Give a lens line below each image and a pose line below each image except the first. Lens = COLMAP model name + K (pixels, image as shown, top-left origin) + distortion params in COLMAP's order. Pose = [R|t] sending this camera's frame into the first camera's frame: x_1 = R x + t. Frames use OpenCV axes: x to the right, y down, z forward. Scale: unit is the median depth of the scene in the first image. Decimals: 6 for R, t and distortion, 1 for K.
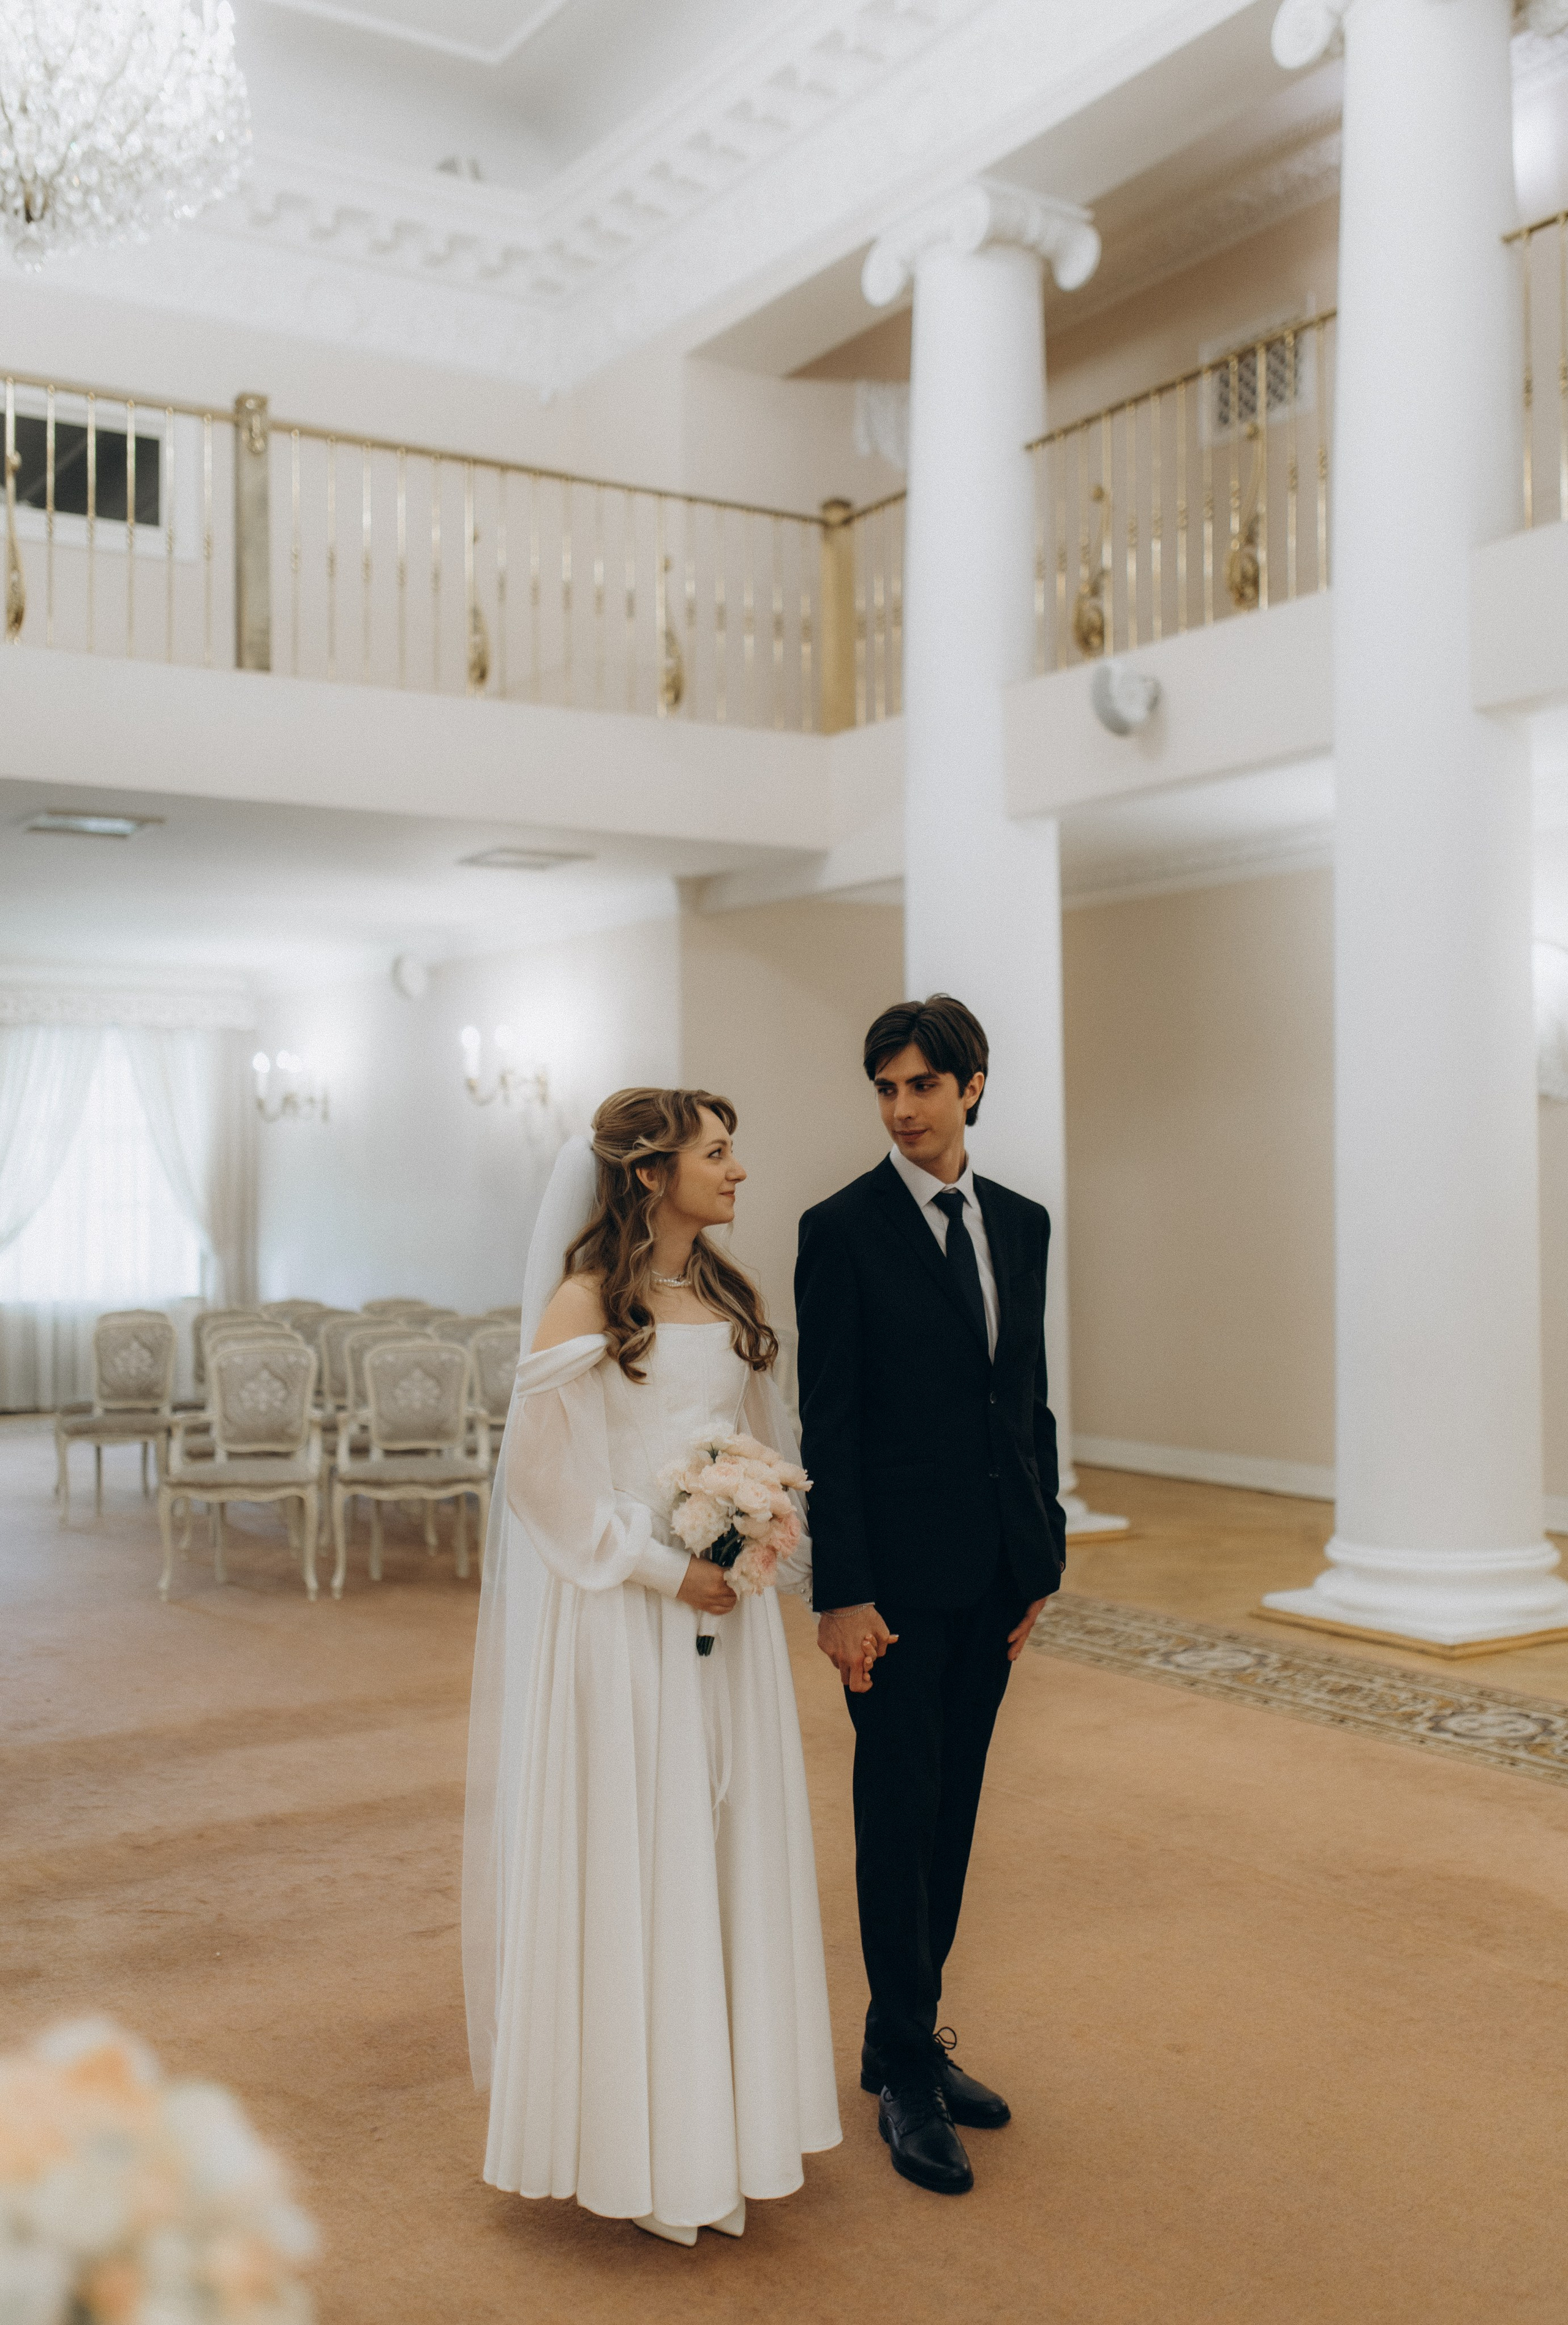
lens RADIAL K [[2297.2, 0, 775.9], [0, 2297.2, 1150.8], [0, 0, 1]] dist [-0.002770, 0.007751]
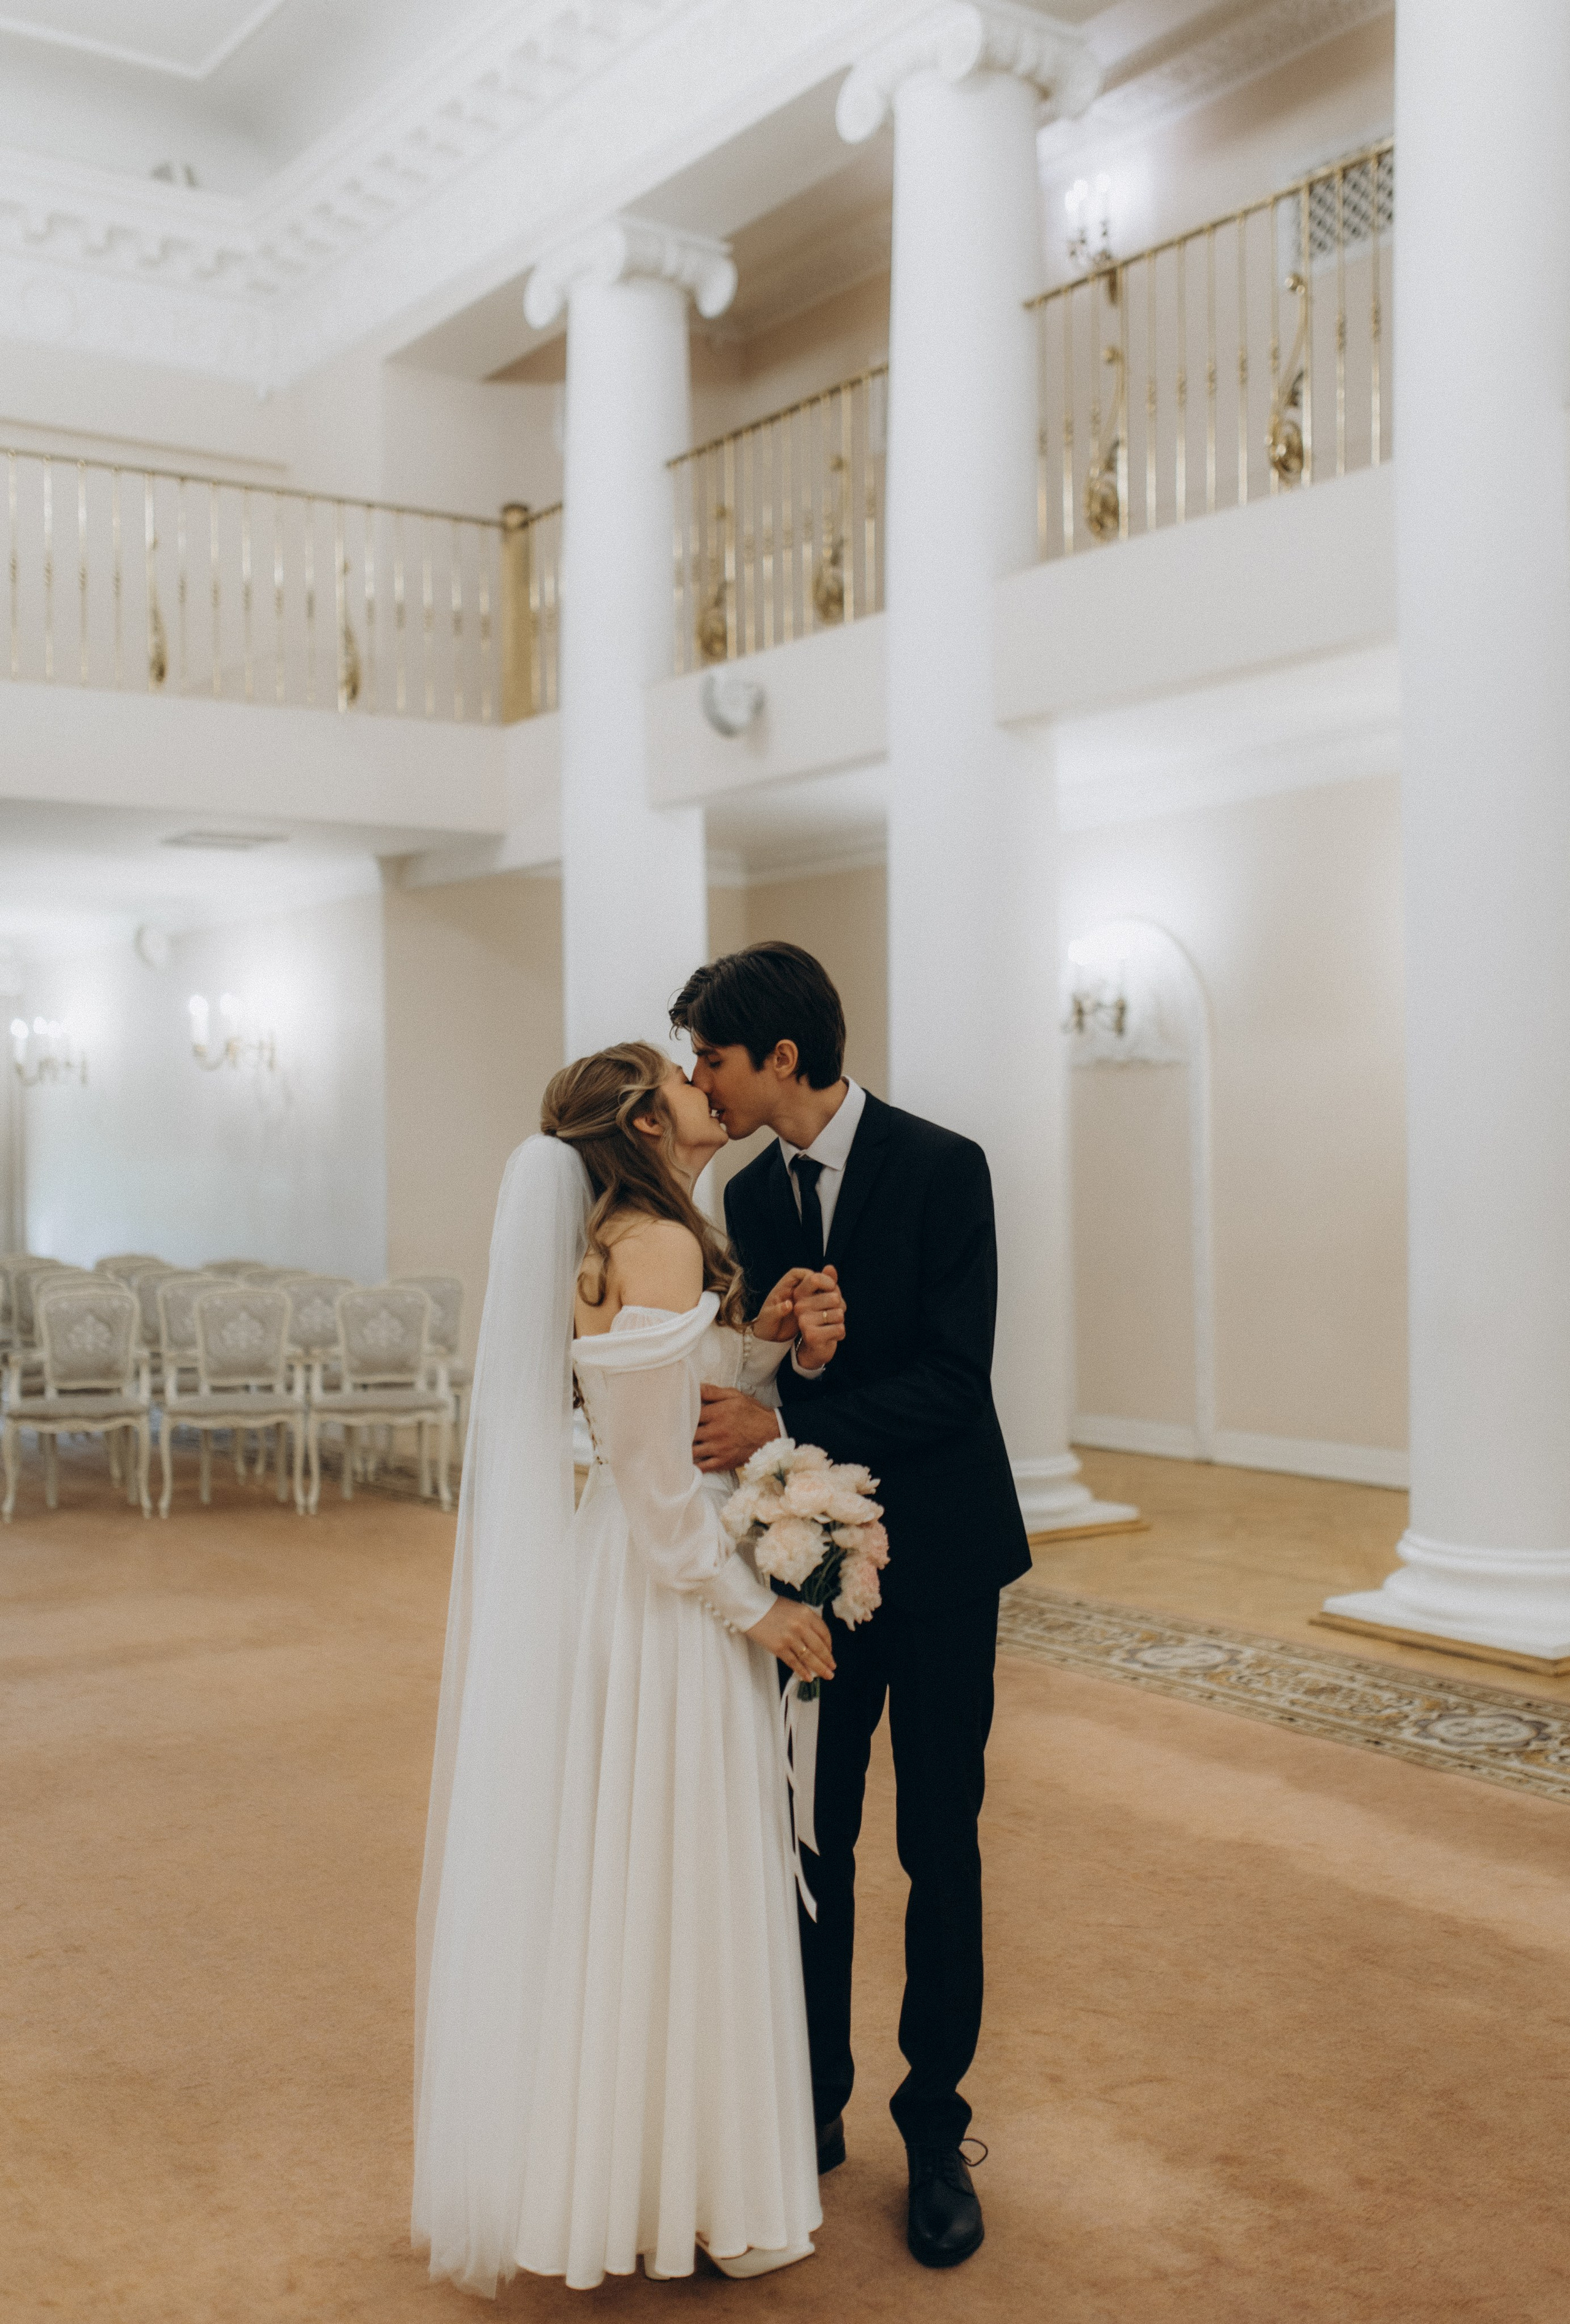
lens RADIAL K [[2389.2, 0, 813.9], [0, 2389.2, 1161.9], [0, 0, 1]] dist [0.001930, -0.001802]
pose [[0.998621, -0.005927, 0.052162, 0.120926], [0.004732, 0.999724, 0.023003, -0.002386], [-0.052284, -0.022724, 0.998374, -0.143261]]
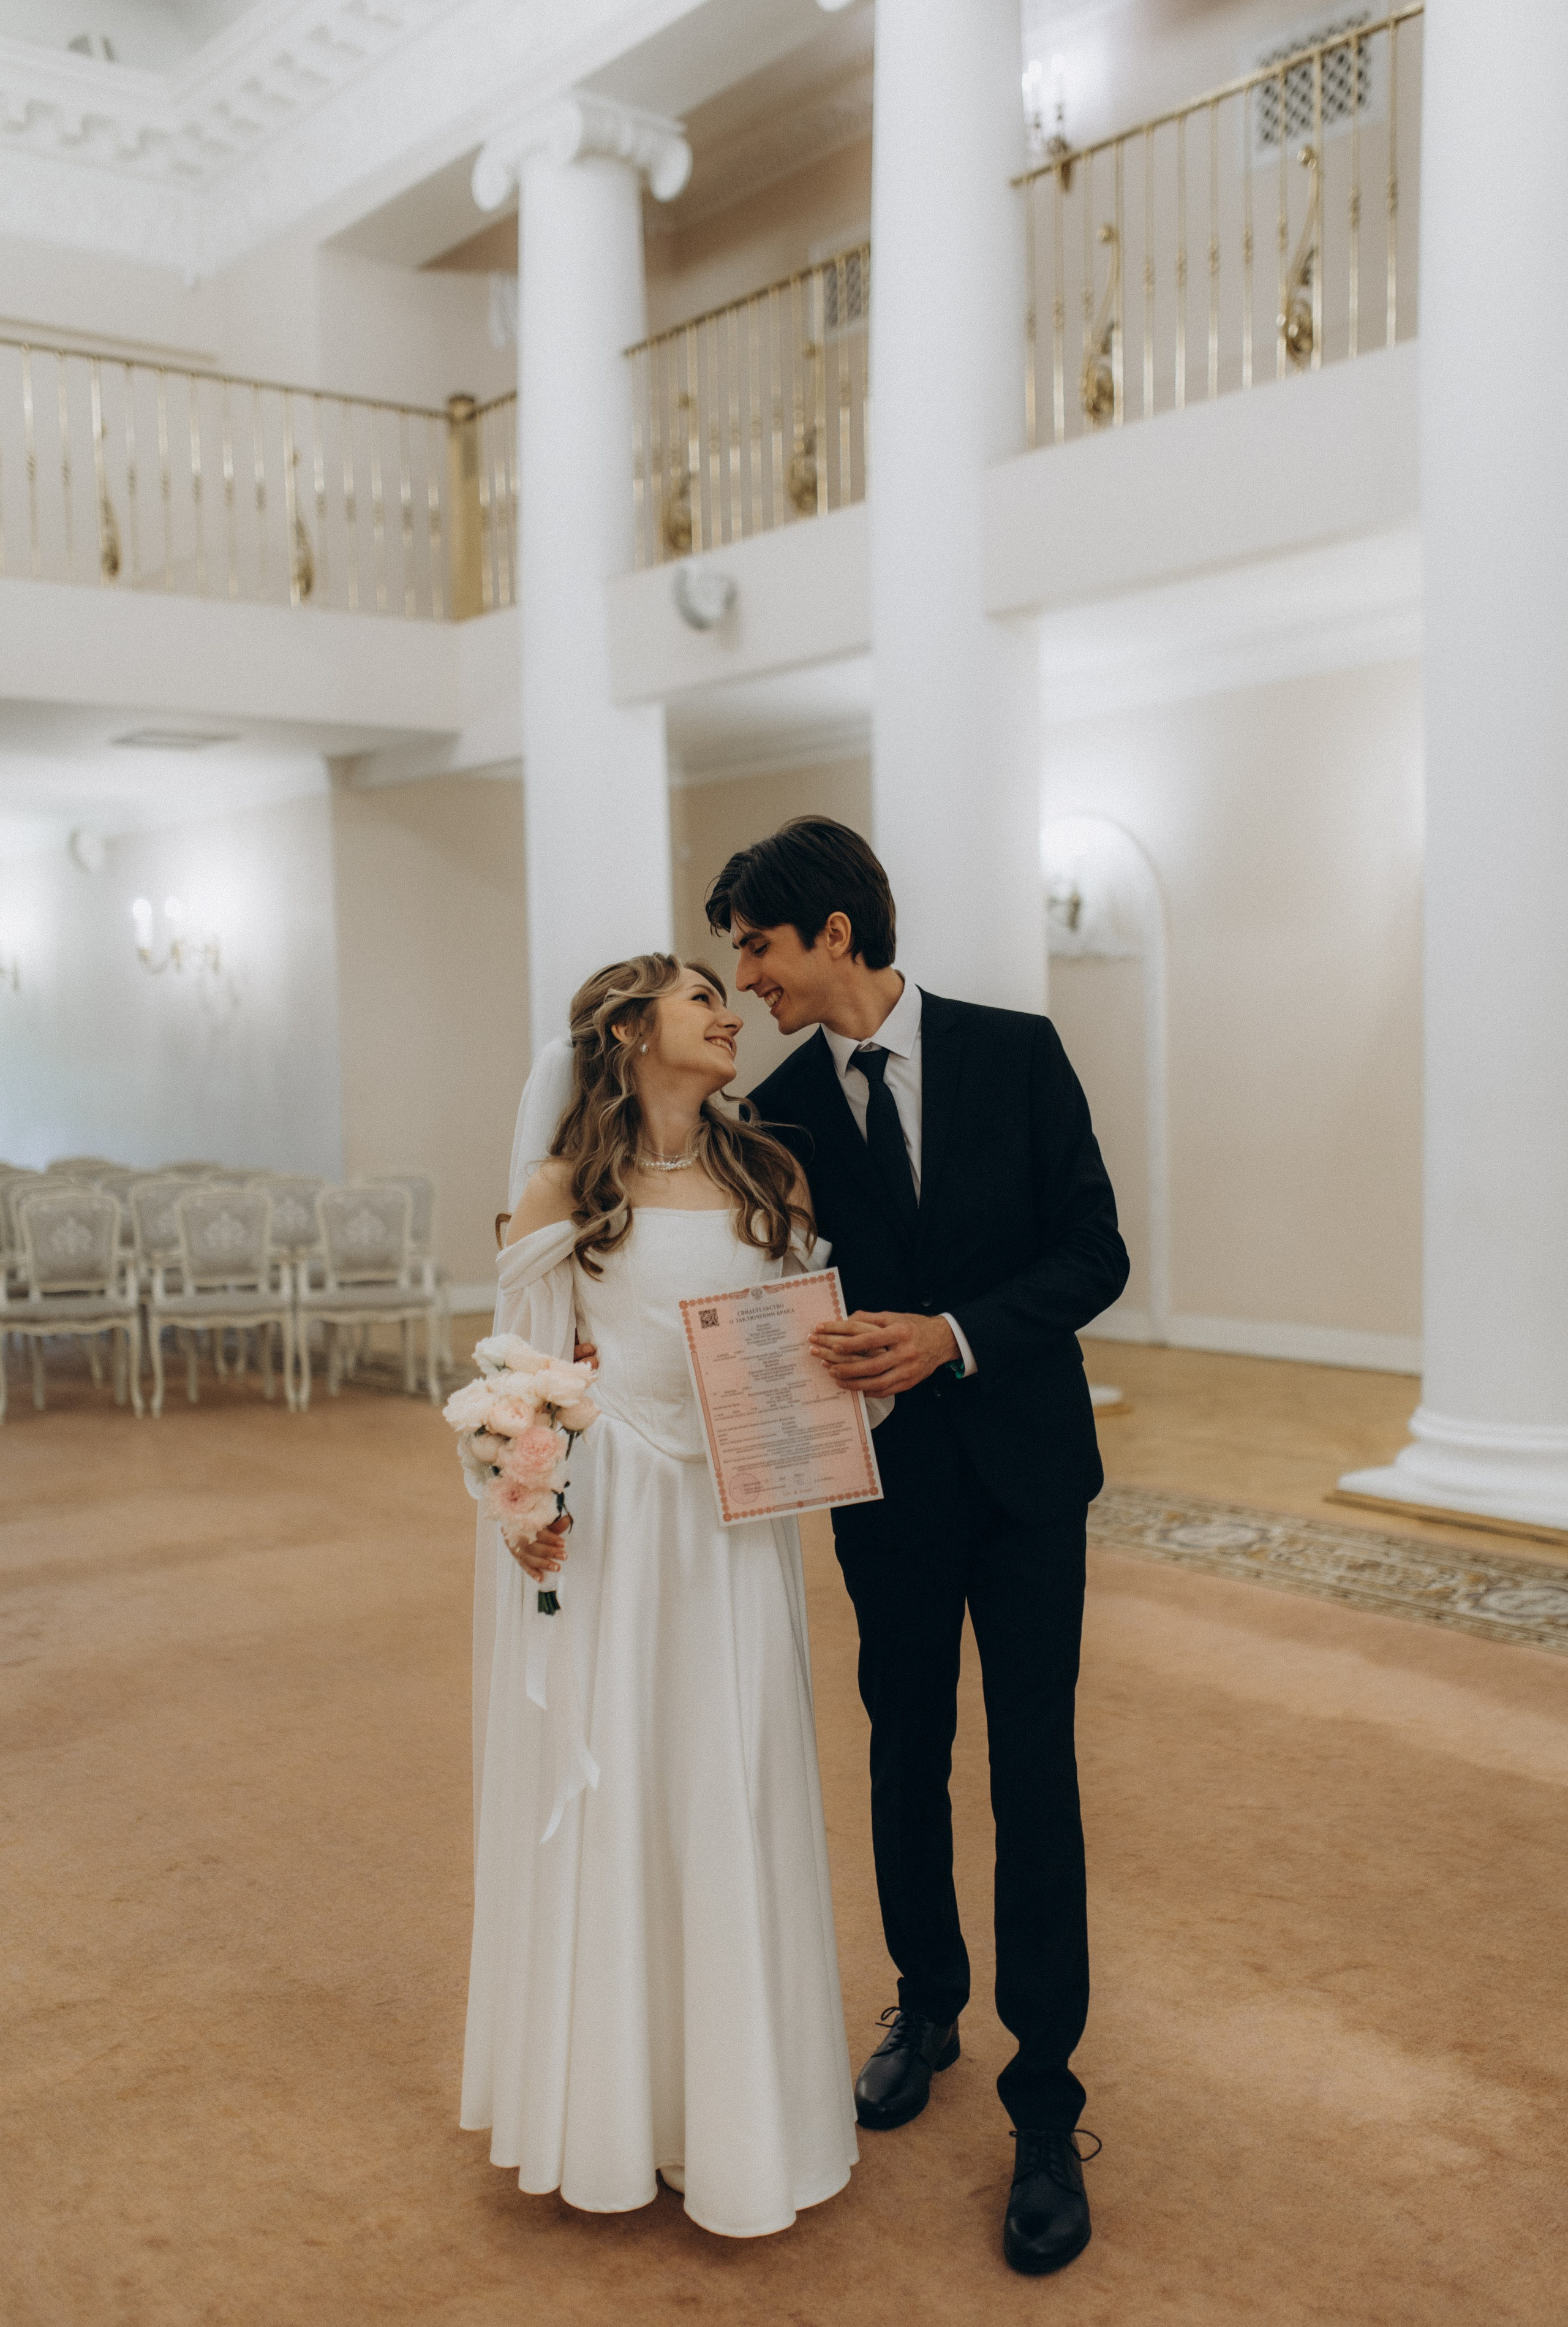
lens RADIAL K [[2274.3, 0, 787.9], [0, 2274.3, 1232.0], [0, 0, 1]] dist [-0.002408, 0.016160]
pose [[0.994297, -0.023496, 0.104025, 0.066529], [0.013318, 0.995149, 0.097472, 0.000535], [-0.105811, -0.095531, 0.989787, -0.104374]]
